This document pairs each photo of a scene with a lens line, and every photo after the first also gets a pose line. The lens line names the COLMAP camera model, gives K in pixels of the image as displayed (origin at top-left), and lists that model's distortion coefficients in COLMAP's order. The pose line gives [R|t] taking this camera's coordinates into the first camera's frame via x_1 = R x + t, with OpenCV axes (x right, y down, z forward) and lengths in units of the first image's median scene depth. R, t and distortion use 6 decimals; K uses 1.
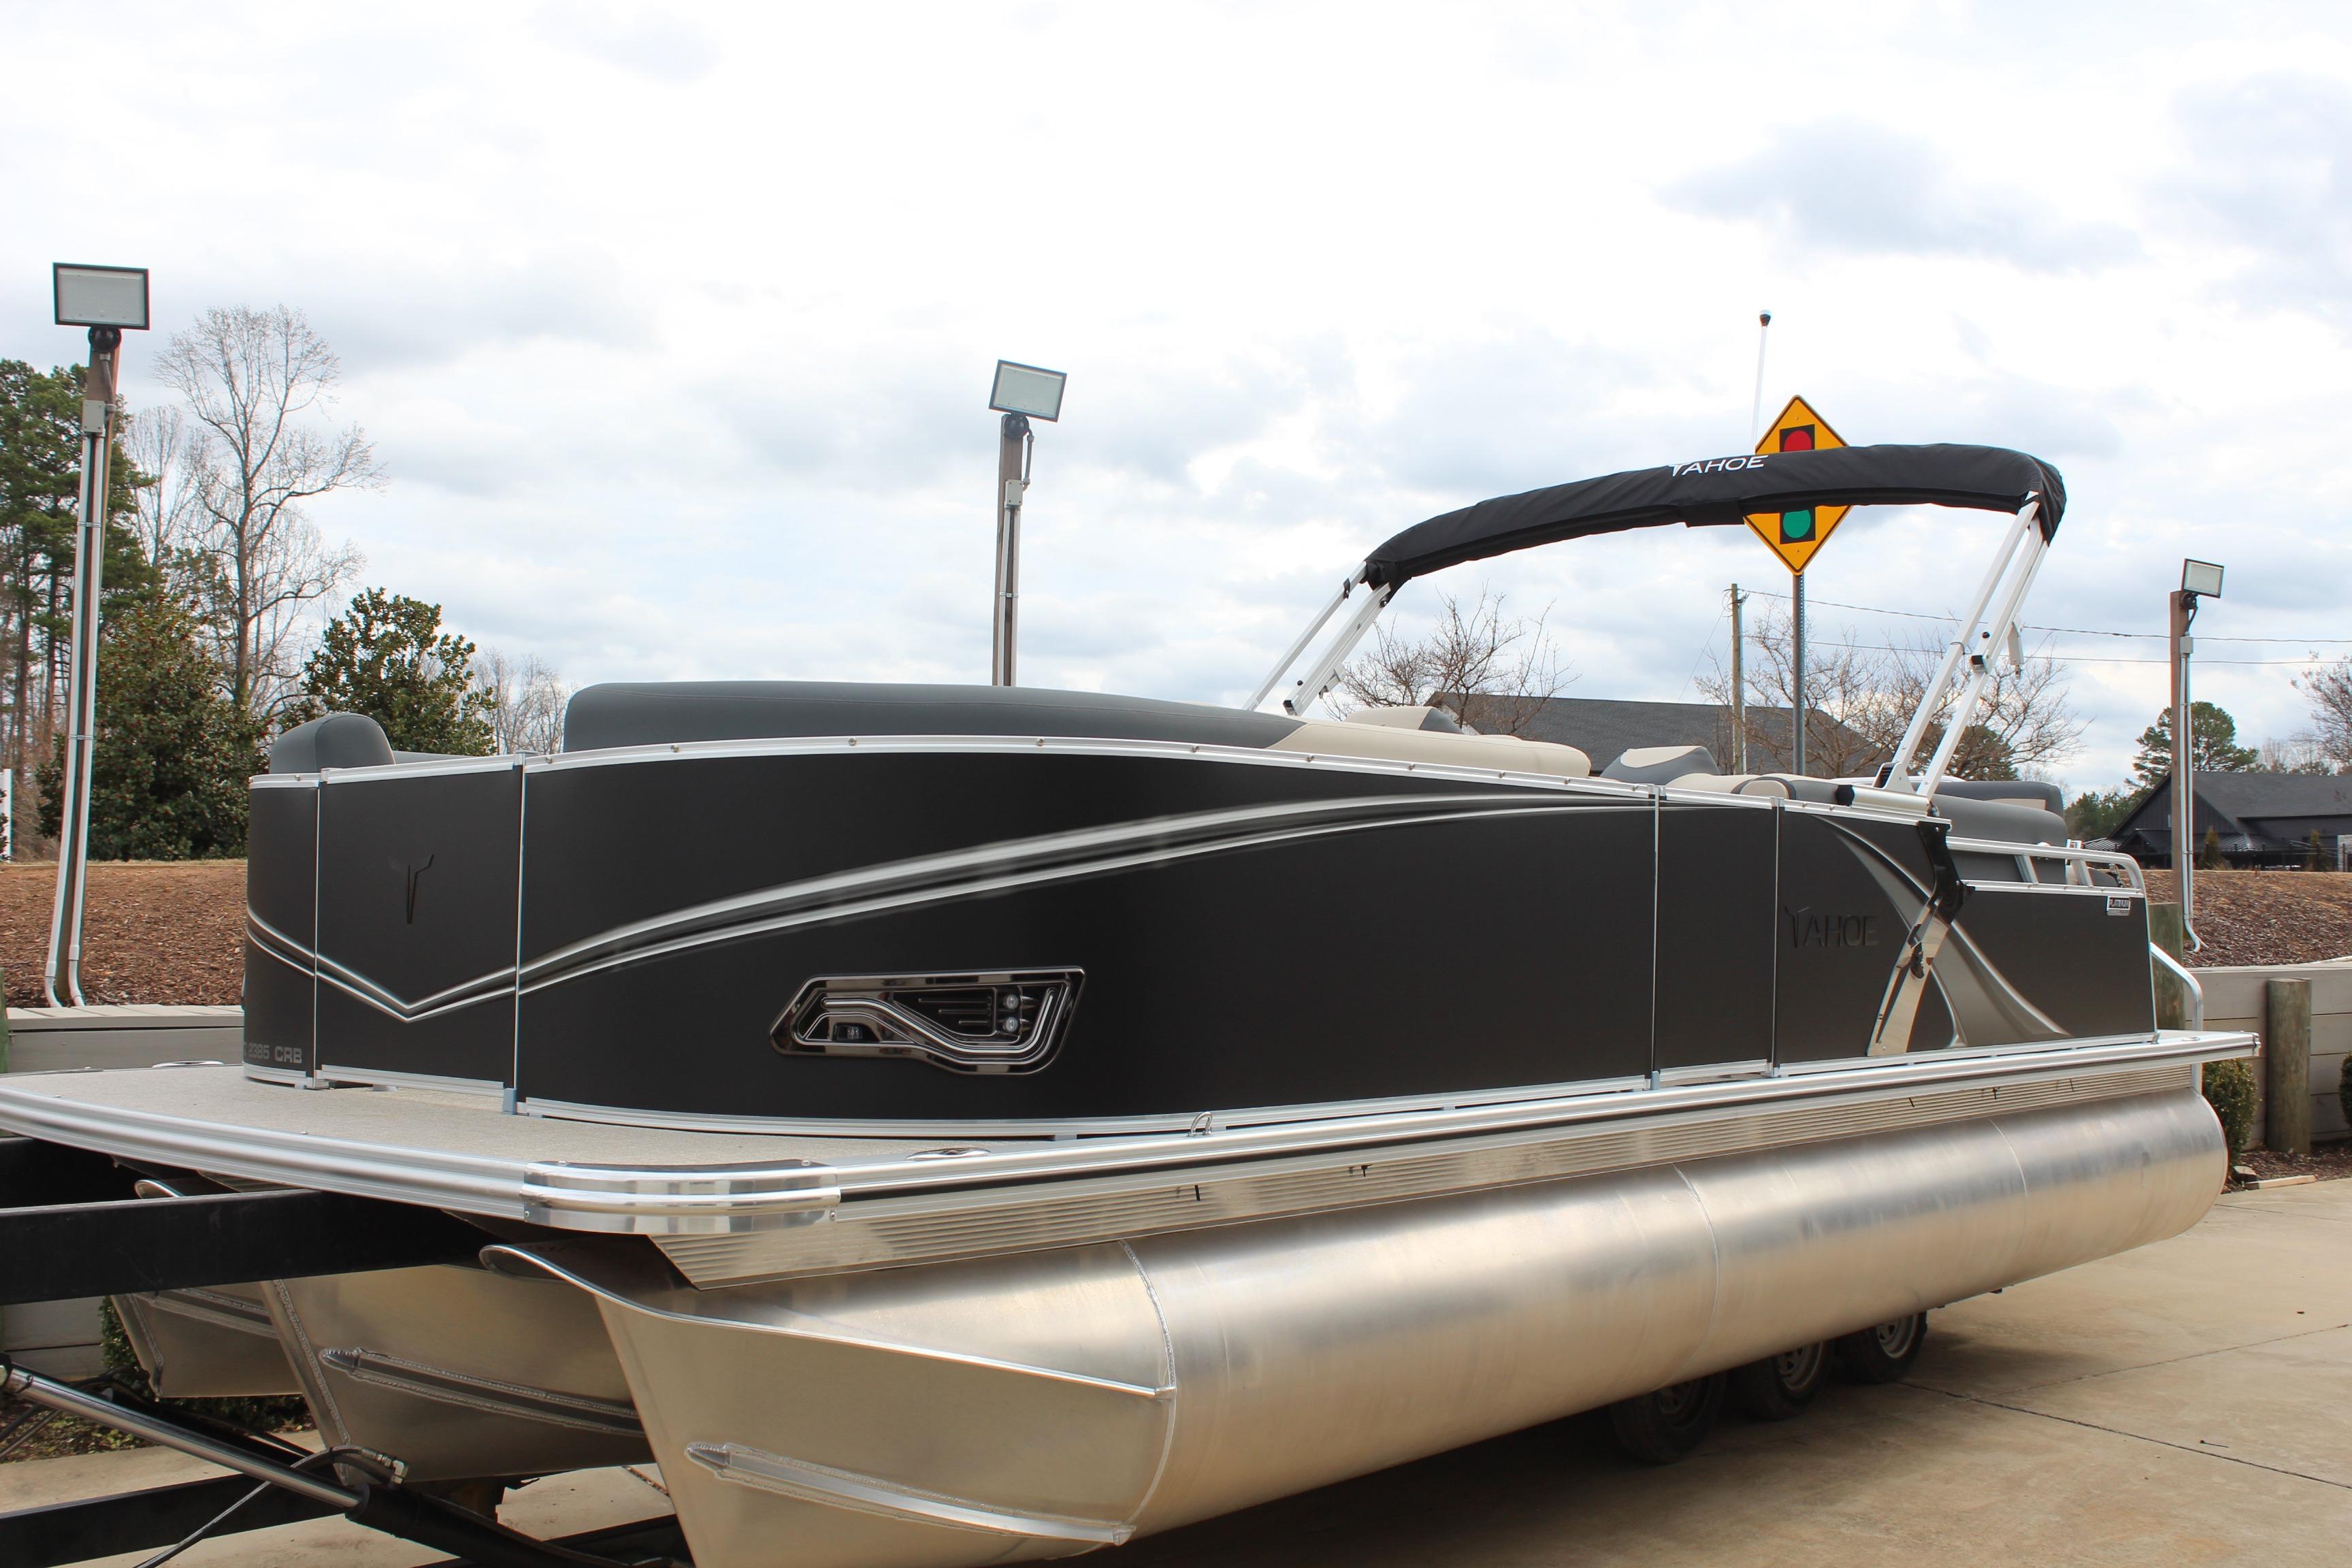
lens RADIAL K [[2309.0, 0, 1176.0], [0, 2309.0, 784.0], [0, 0, 1]] dist [-0.141126, 0.151784]
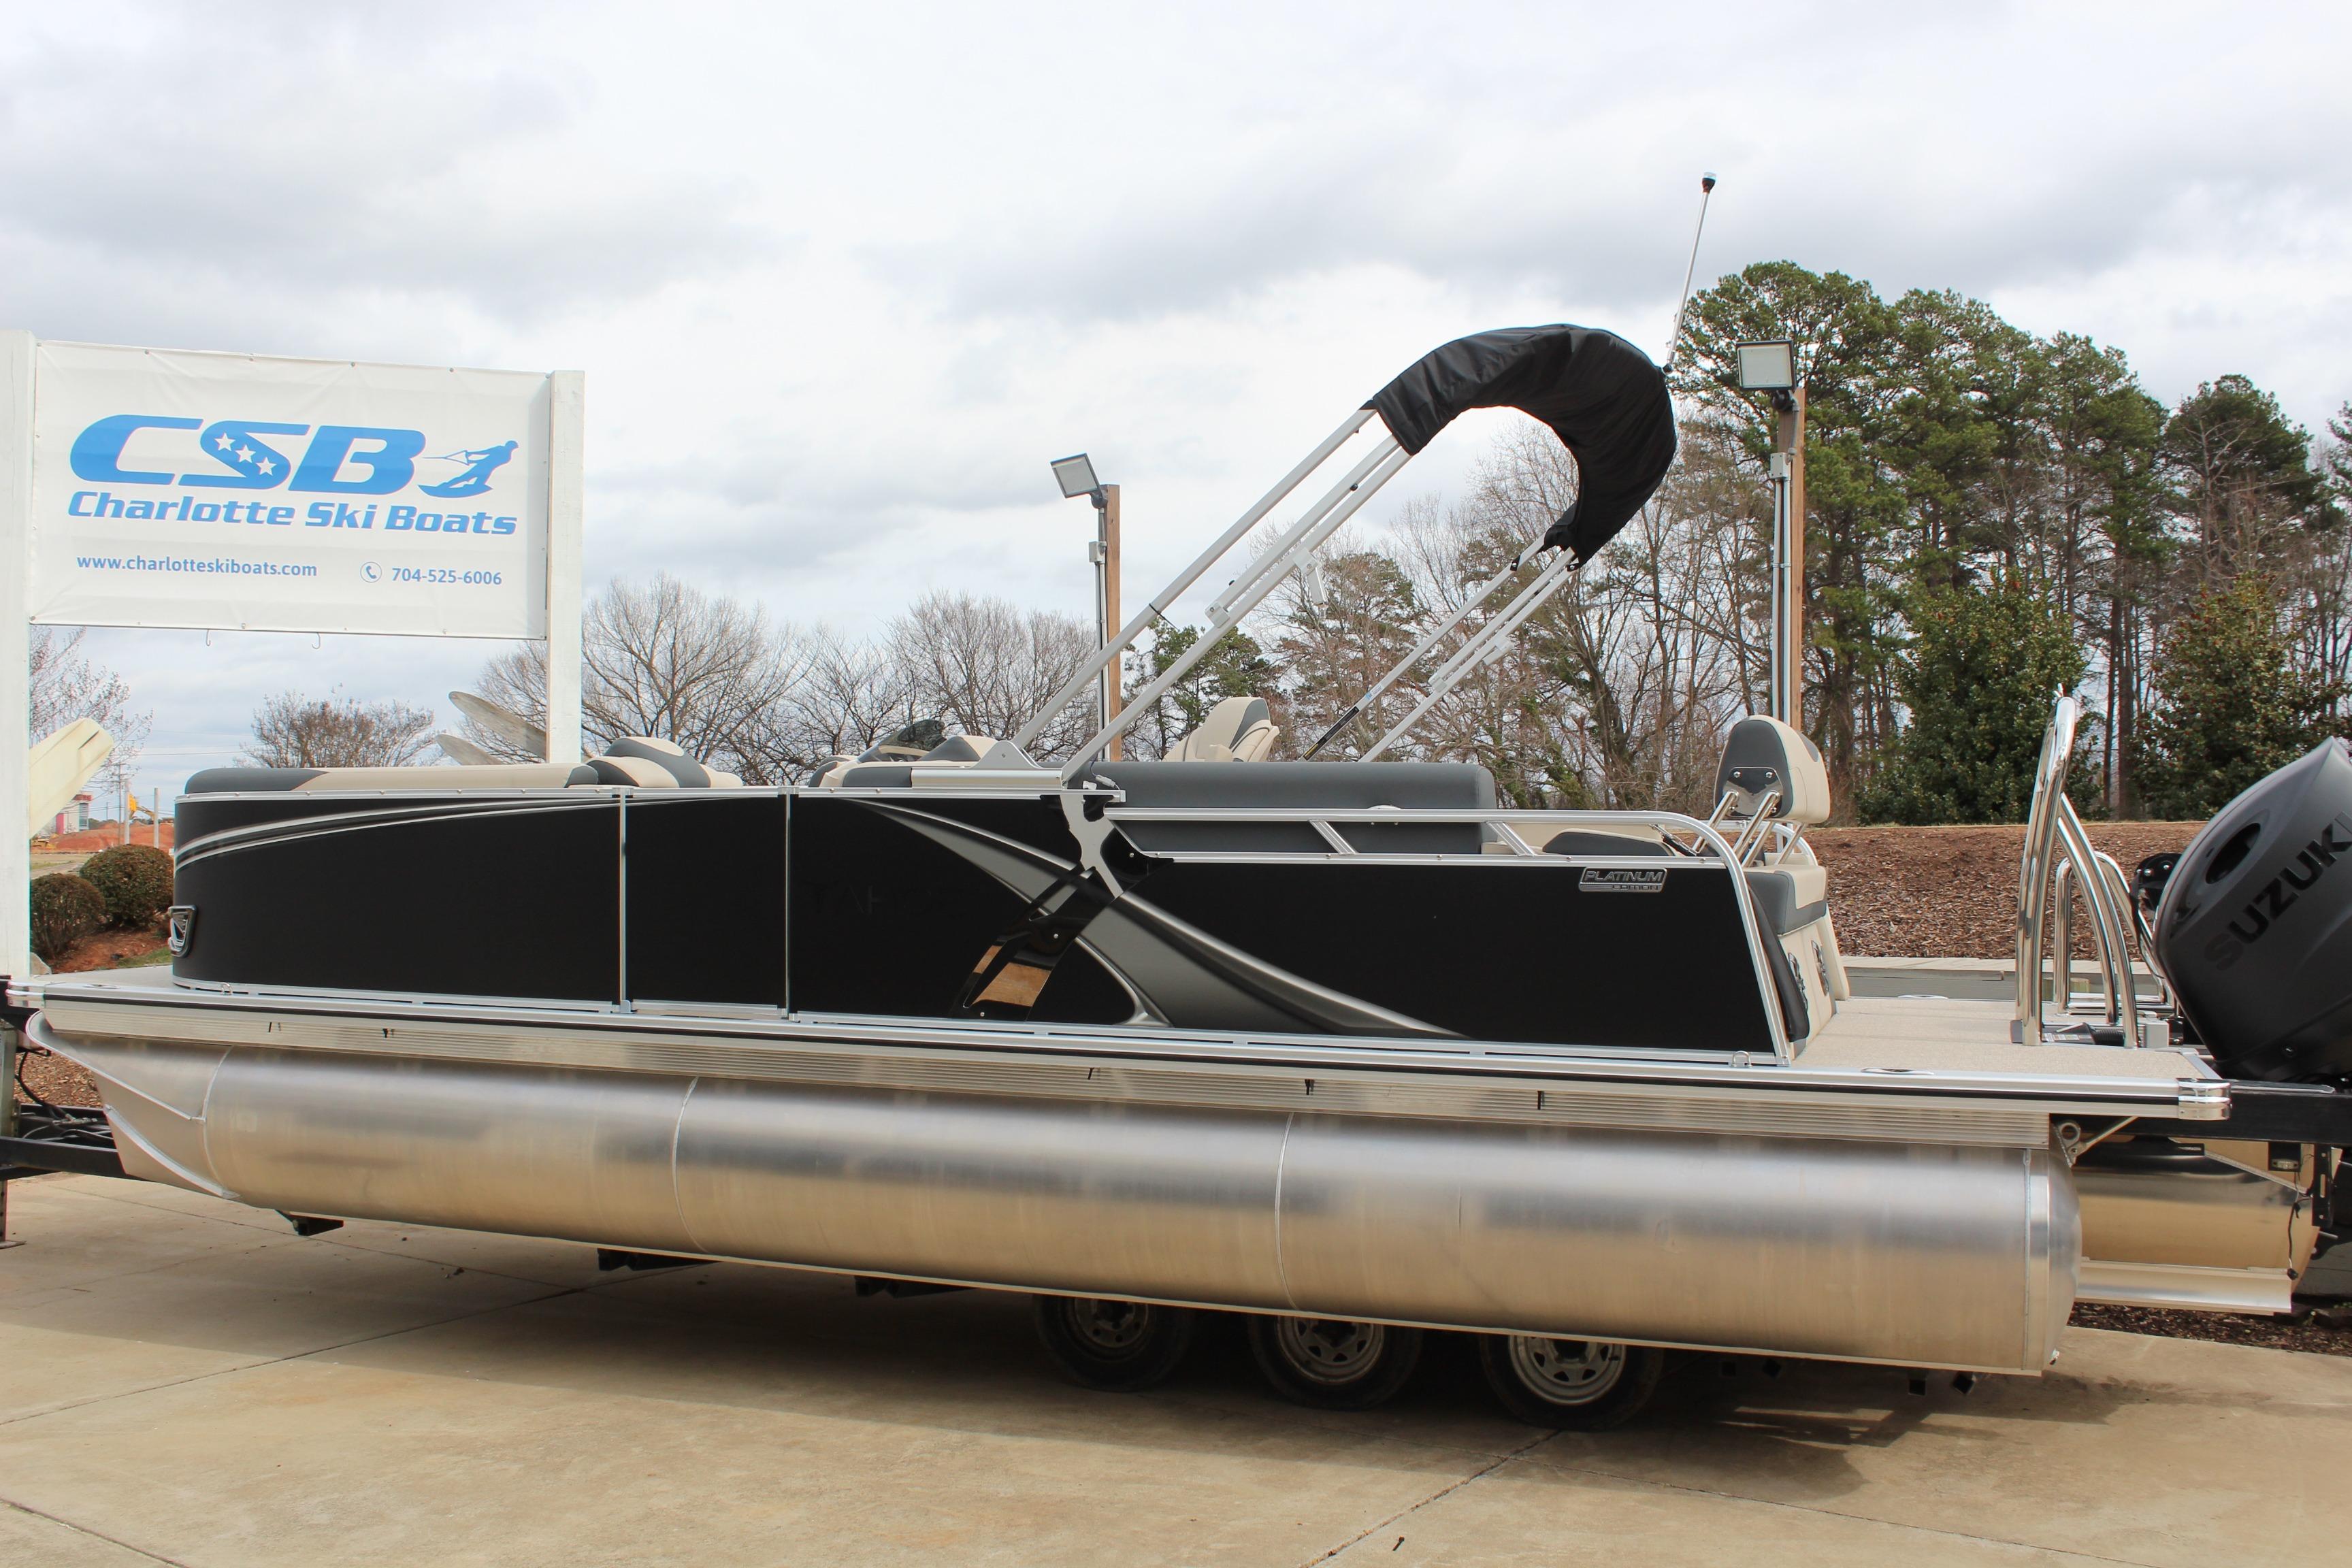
lens RADIAL K [[2129.0, 0, 1152.1], [0, 2129.0, 845.5], [0, 0, 1]] dist [-0.138281, 0.129123]
pose [[0.349662, -0.014051, -0.936771, 1.189835], [0.049212, 0.998783, 0.003388, 0.036653], [0.935582, -0.047285, 0.349928, 0.689002]]
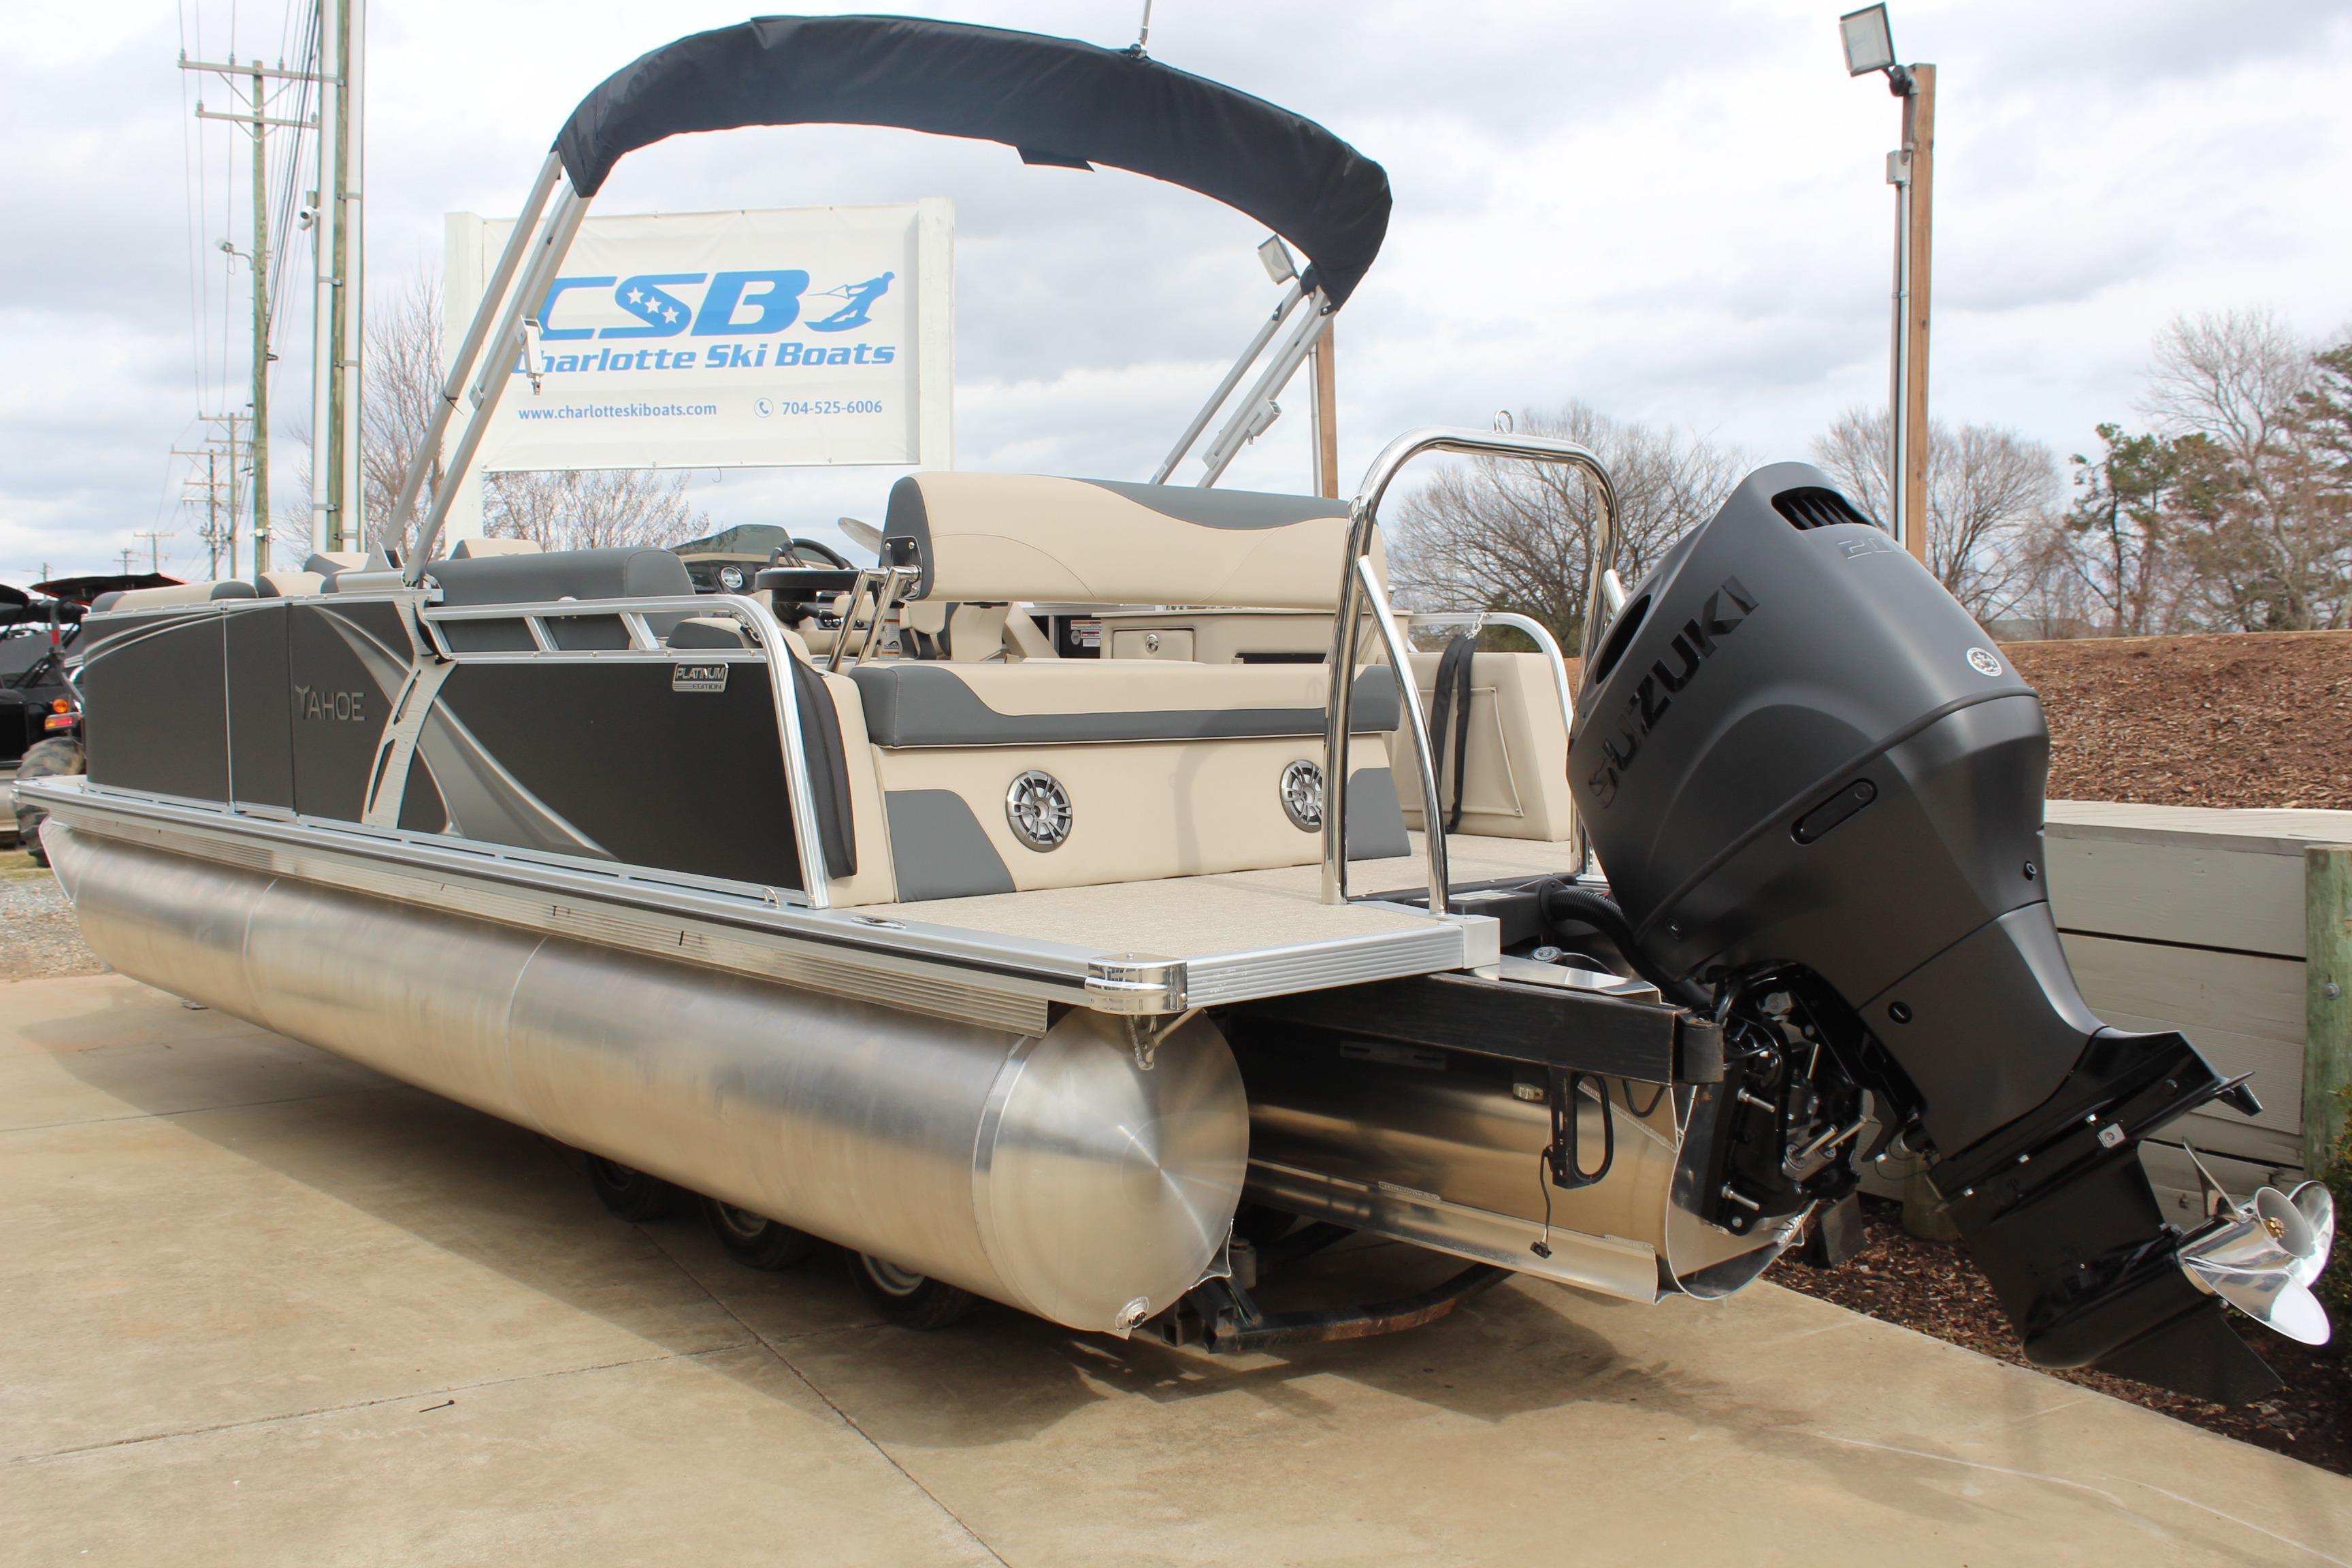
lens RADIAL K [[2111.7, 0, 1176.2], [0, 2111.7, 828.8], [0, 0, 1]] dist [-0.148025, 0.130106]
pose [[-0.088299, 0.059001, -0.994345, 1.151181], [0.050359, 0.997232, 0.054701, 0.081760], [0.994820, -0.045244, -0.091026, 1.365256]]
